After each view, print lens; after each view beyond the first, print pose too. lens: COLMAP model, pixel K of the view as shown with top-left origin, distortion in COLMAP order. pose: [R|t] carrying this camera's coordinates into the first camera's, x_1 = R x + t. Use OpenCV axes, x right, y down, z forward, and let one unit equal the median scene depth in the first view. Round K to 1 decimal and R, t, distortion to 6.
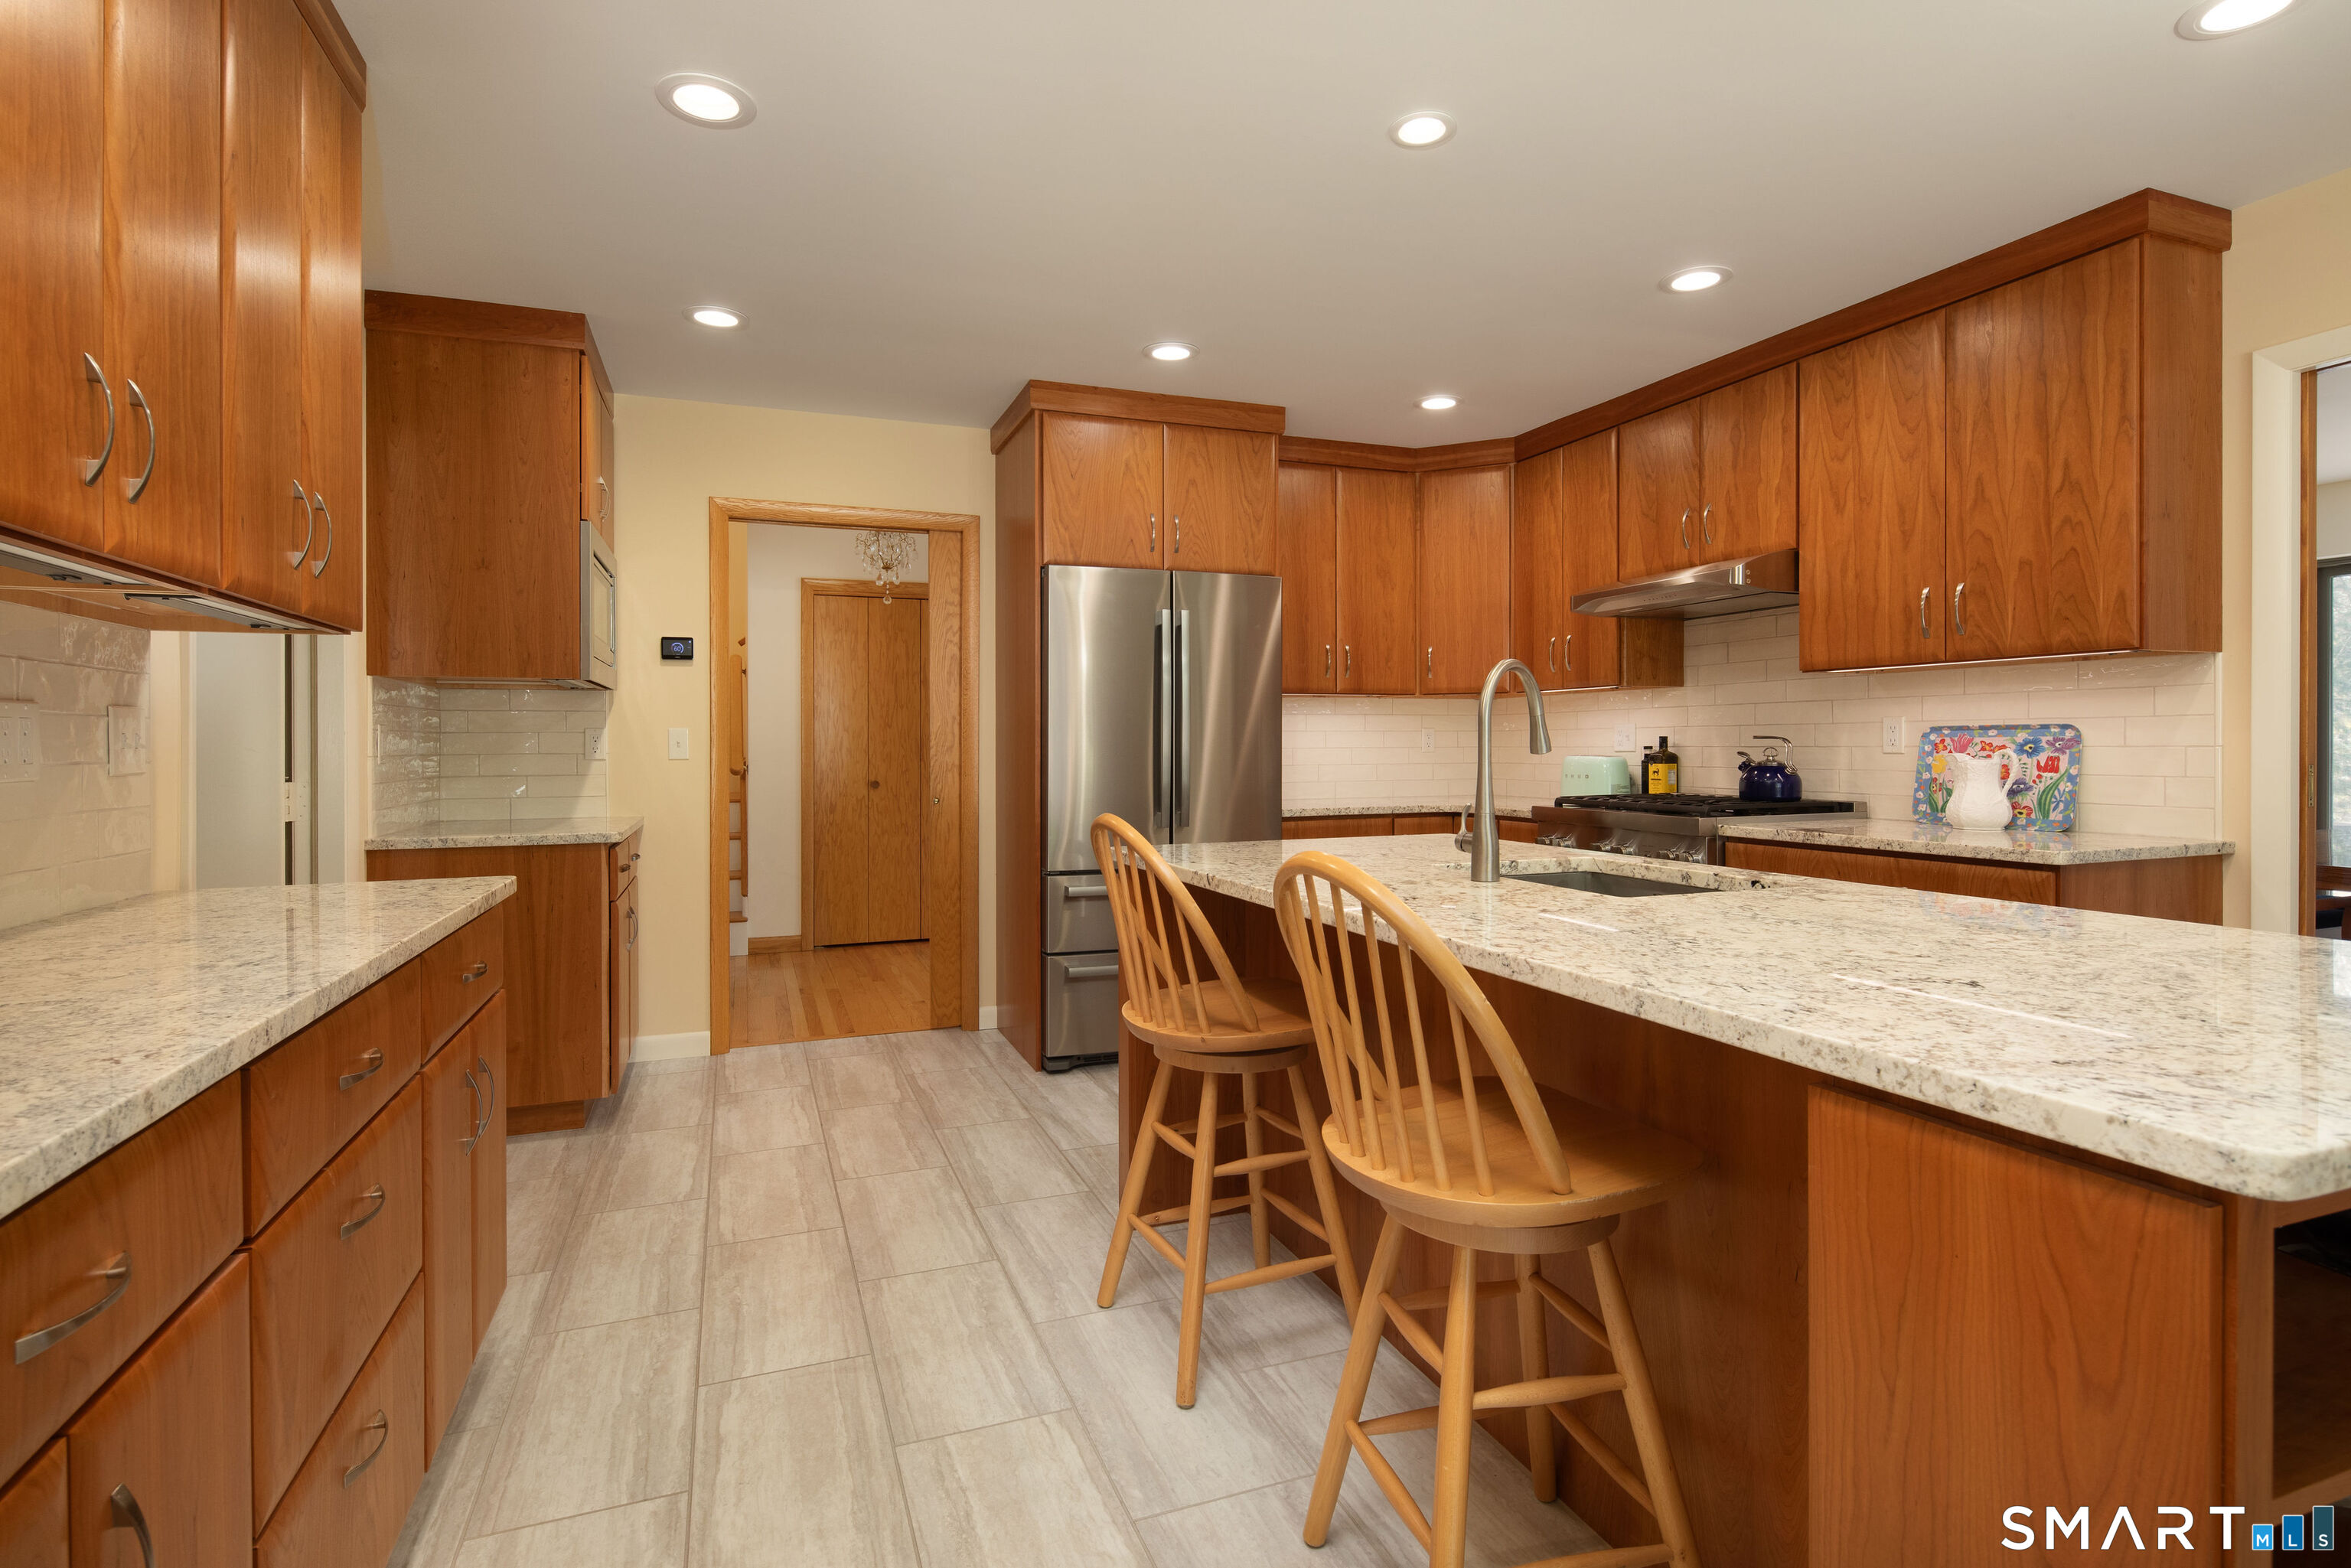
lens RADIAL K [[1172.9, 0, 1140.0], [0, 1172.9, 743.5], [0, 0, 1]] dist [0.002533, 0.000759]
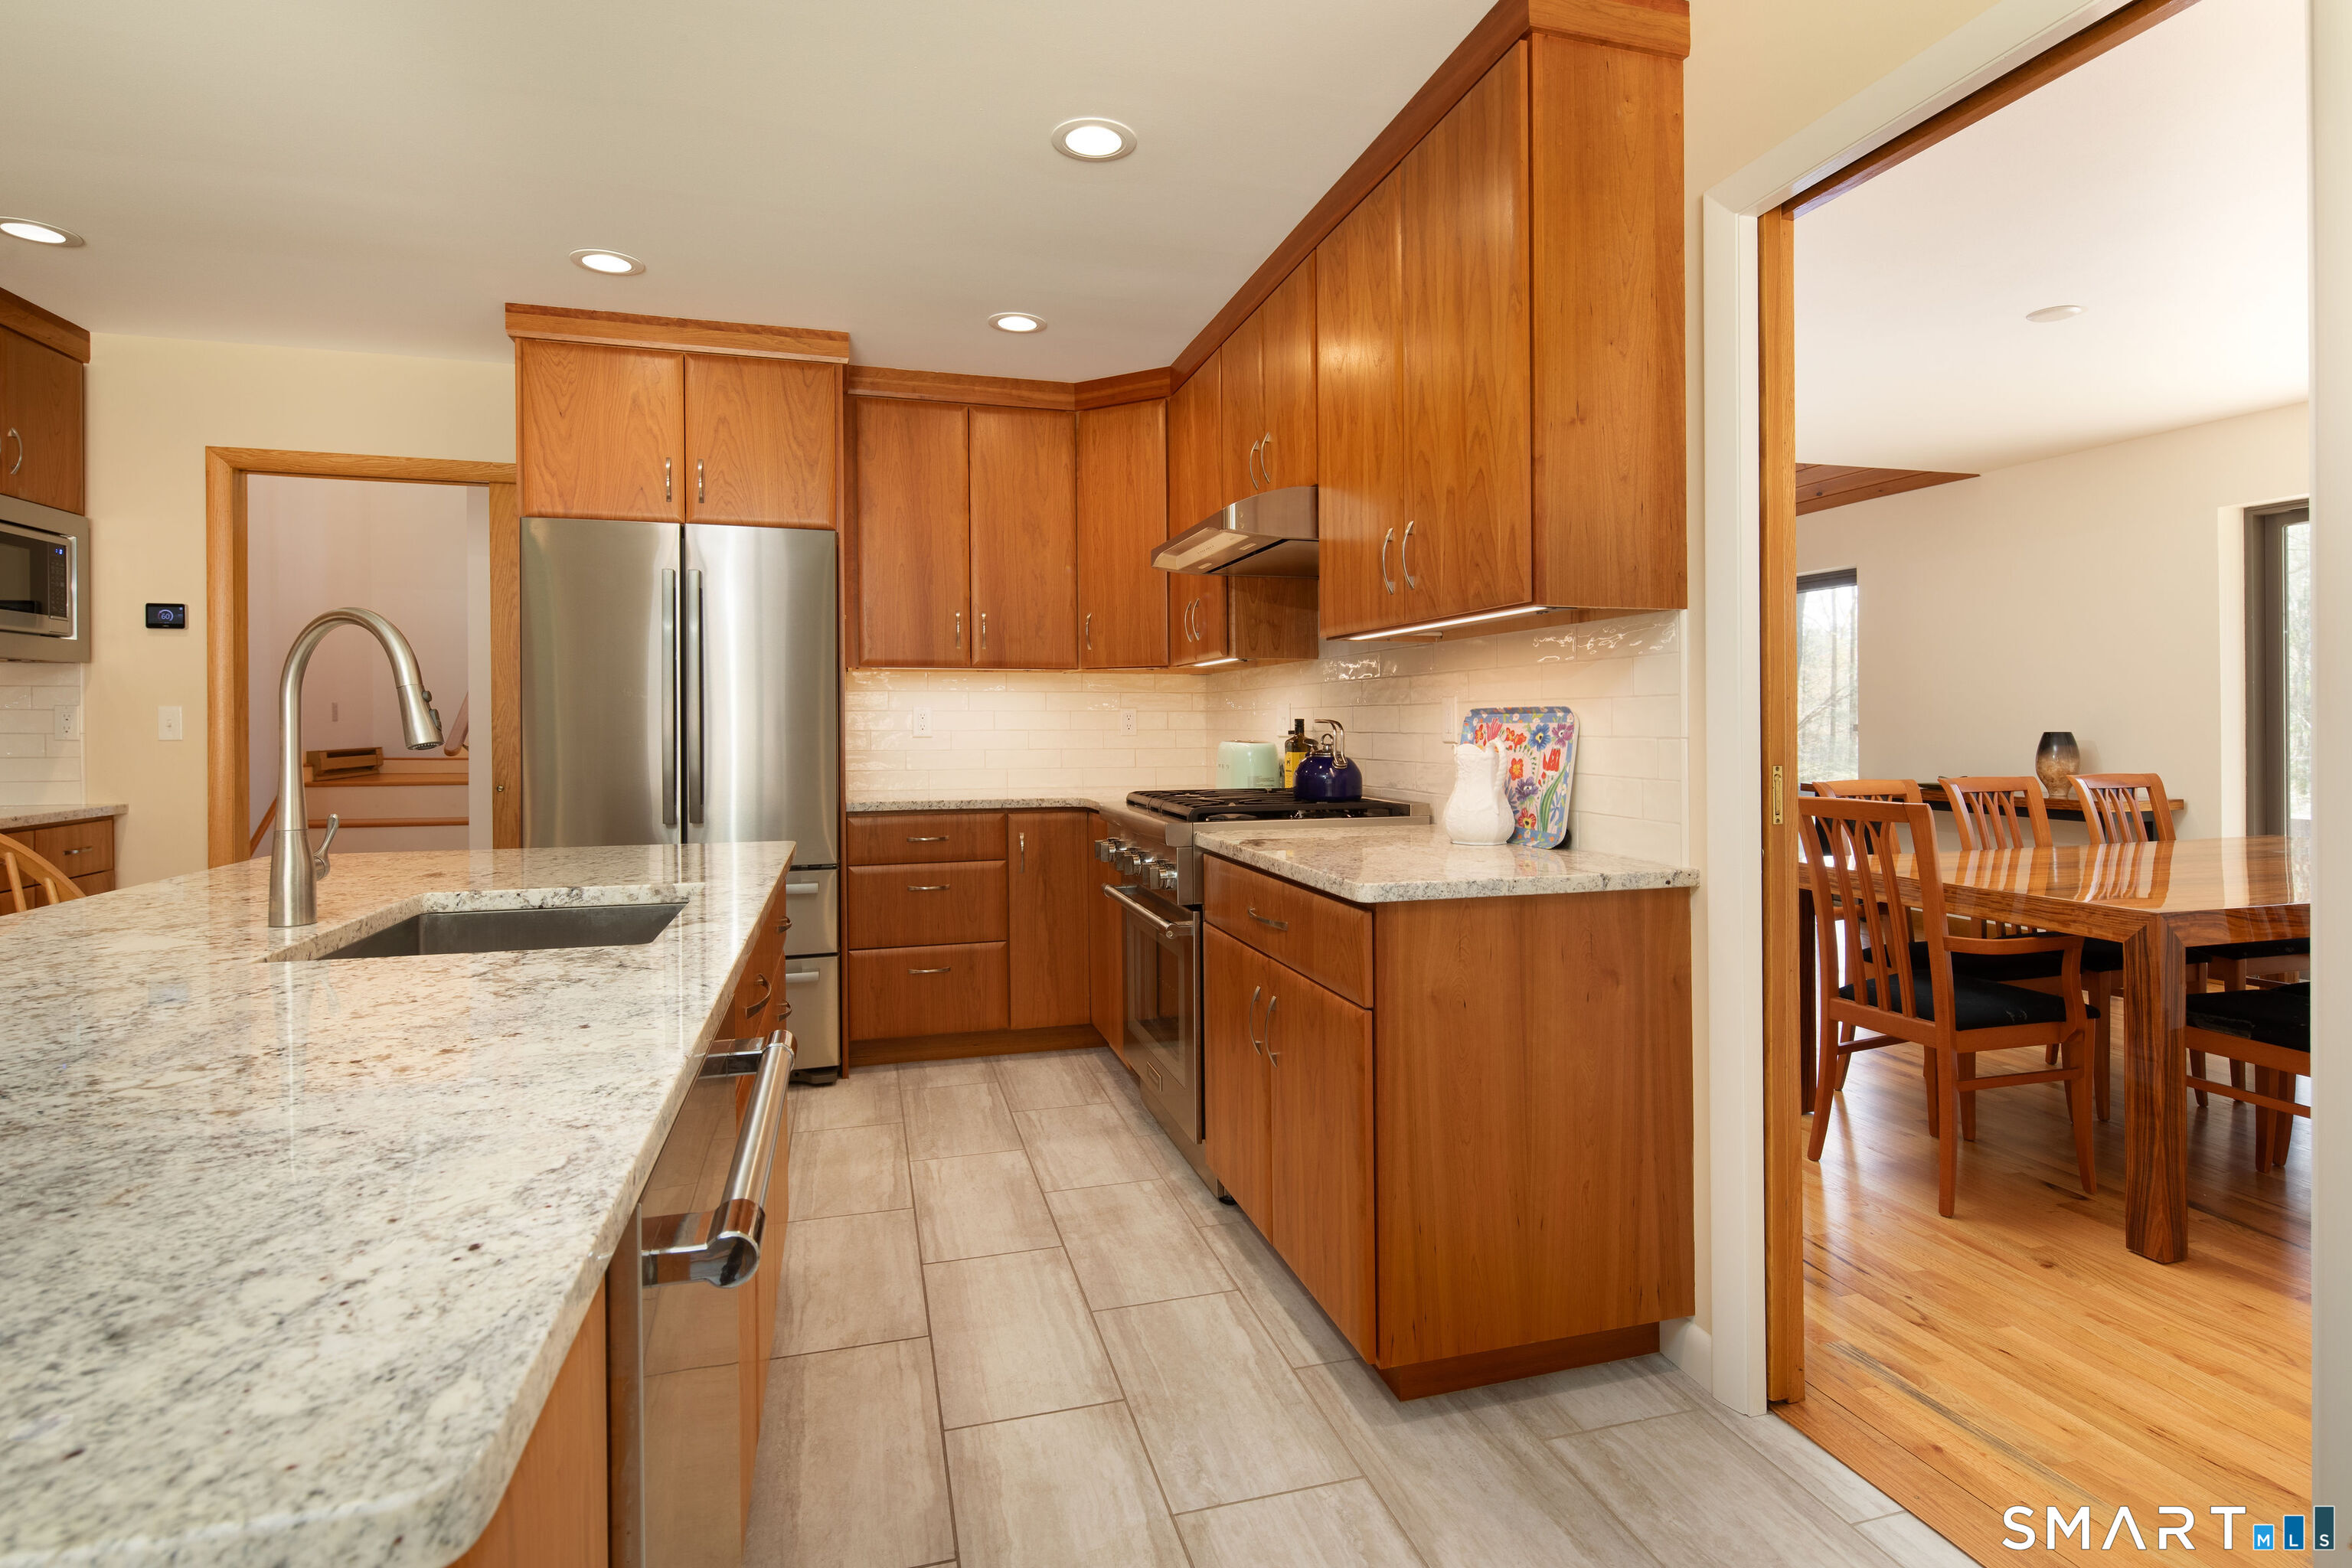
lens RADIAL K [[1173.4, 0, 1176.6], [0, 1173.4, 723.8], [0, 0, 1]] dist [0.002533, 0.000759]
pose [[0.997681, 0.003731, -0.067955, 0.570317], [-0.003436, 0.999984, 0.004464, -0.007808], [0.067971, -0.004220, 0.997678, 0.217844]]
